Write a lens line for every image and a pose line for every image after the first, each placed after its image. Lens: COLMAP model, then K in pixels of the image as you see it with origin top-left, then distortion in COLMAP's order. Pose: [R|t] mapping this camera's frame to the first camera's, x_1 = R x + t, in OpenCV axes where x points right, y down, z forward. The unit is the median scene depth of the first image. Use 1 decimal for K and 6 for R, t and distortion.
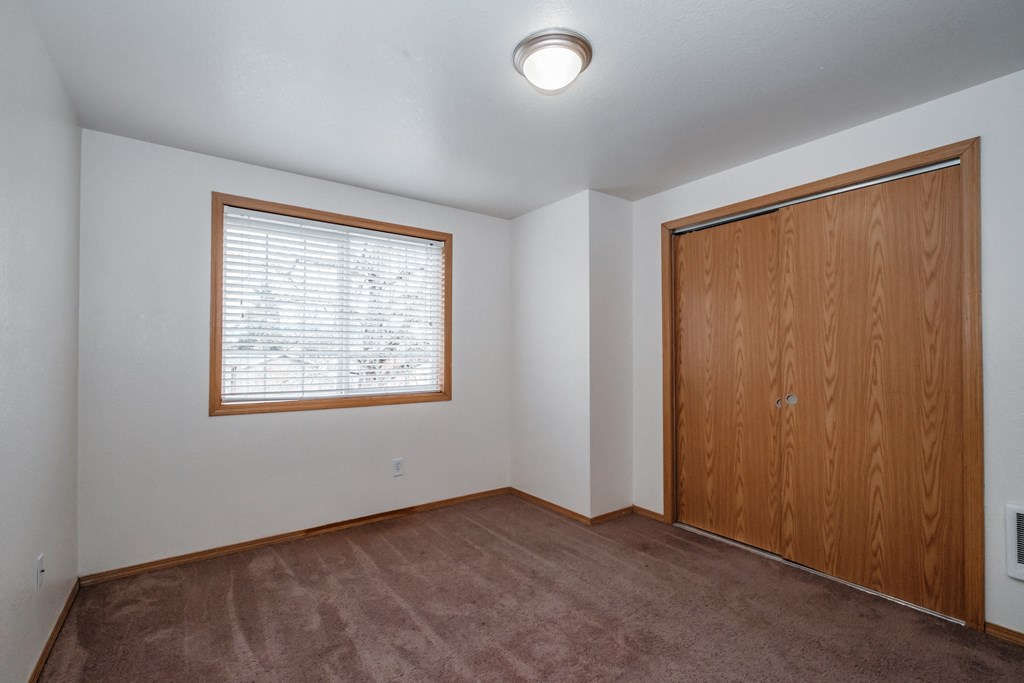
lens RADIAL K [[446.9, 0, 497.8], [0, 446.9, 347.8], [0, 0, 1]] dist [-0.001786, -0.000033]
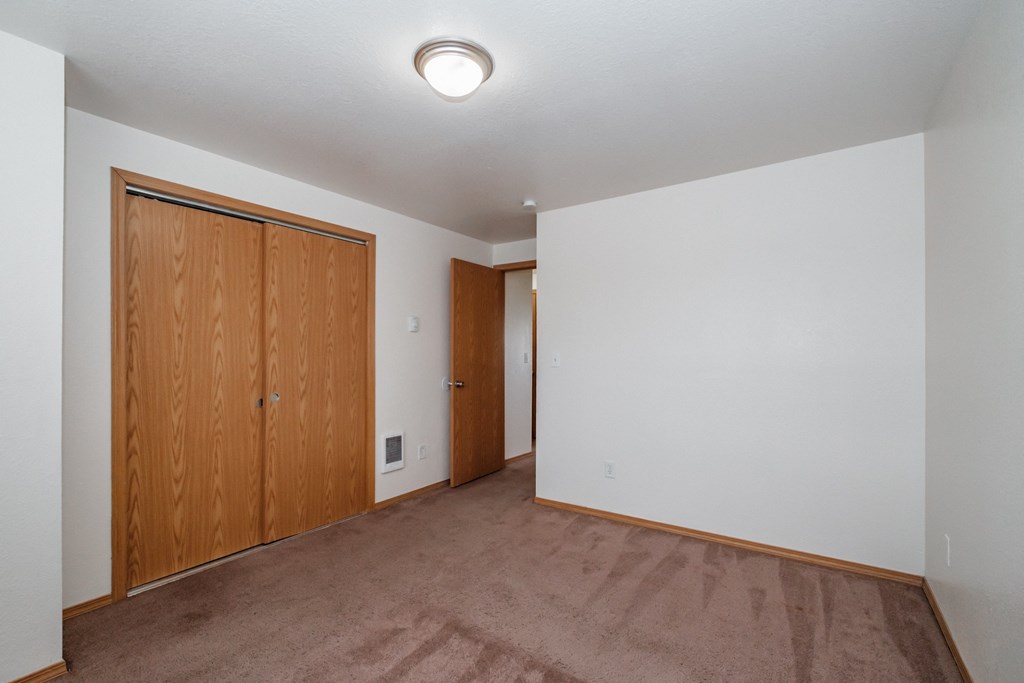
lens RADIAL K [[446.9, 0, 497.8], [0, 446.9, 347.8], [0, 0, 1]] dist [-0.001786, -0.000033]
pose [[-0.322181, 0.008285, 0.946642, -0.580918], [-0.014890, 0.999794, -0.013818, -0.002053], [-0.946561, -0.018547, -0.321991, 0.824745]]
